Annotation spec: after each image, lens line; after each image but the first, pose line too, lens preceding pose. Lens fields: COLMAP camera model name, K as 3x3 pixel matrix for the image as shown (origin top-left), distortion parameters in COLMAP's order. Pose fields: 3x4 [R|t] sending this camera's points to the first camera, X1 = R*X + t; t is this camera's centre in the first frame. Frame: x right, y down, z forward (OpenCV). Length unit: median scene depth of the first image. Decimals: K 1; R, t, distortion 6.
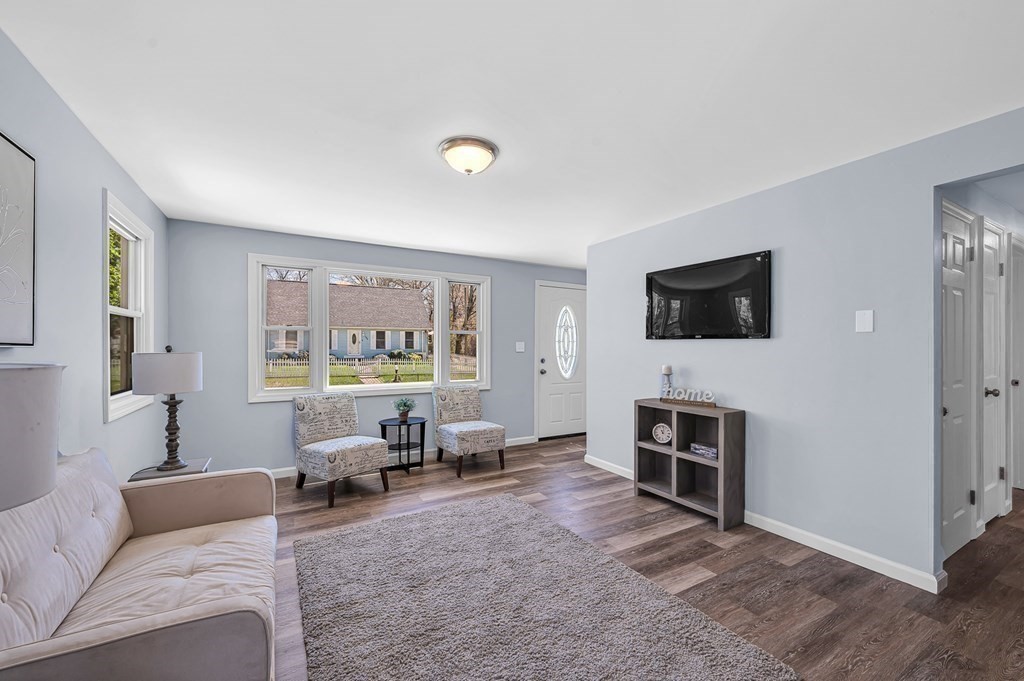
lens RADIAL K [[399.2, 0, 509.2], [0, 399.2, 348.1], [0, 0, 1]] dist [-0.018928, -0.000044]
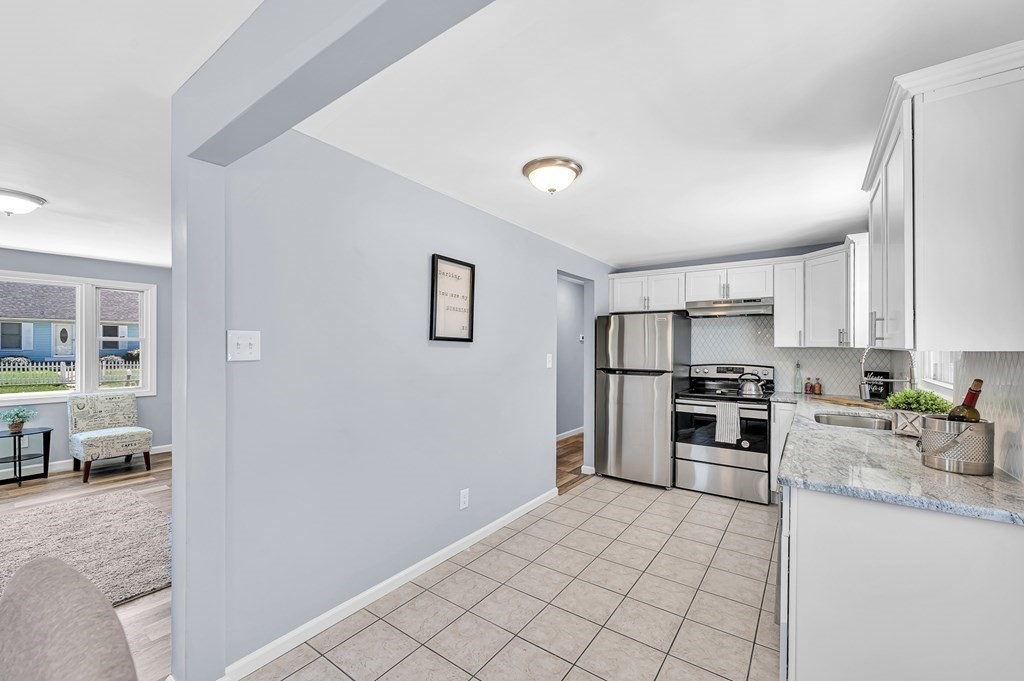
lens RADIAL K [[399.2, 0, 512.3], [0, 399.2, 343.7], [0, 0, 1]] dist [-0.018928, -0.000044]
pose [[0.893227, 0.003458, 0.449592, 0.376406], [-0.000372, 0.999976, -0.006954, -0.026158], [-0.449605, 0.006044, 0.893207, -0.367772]]
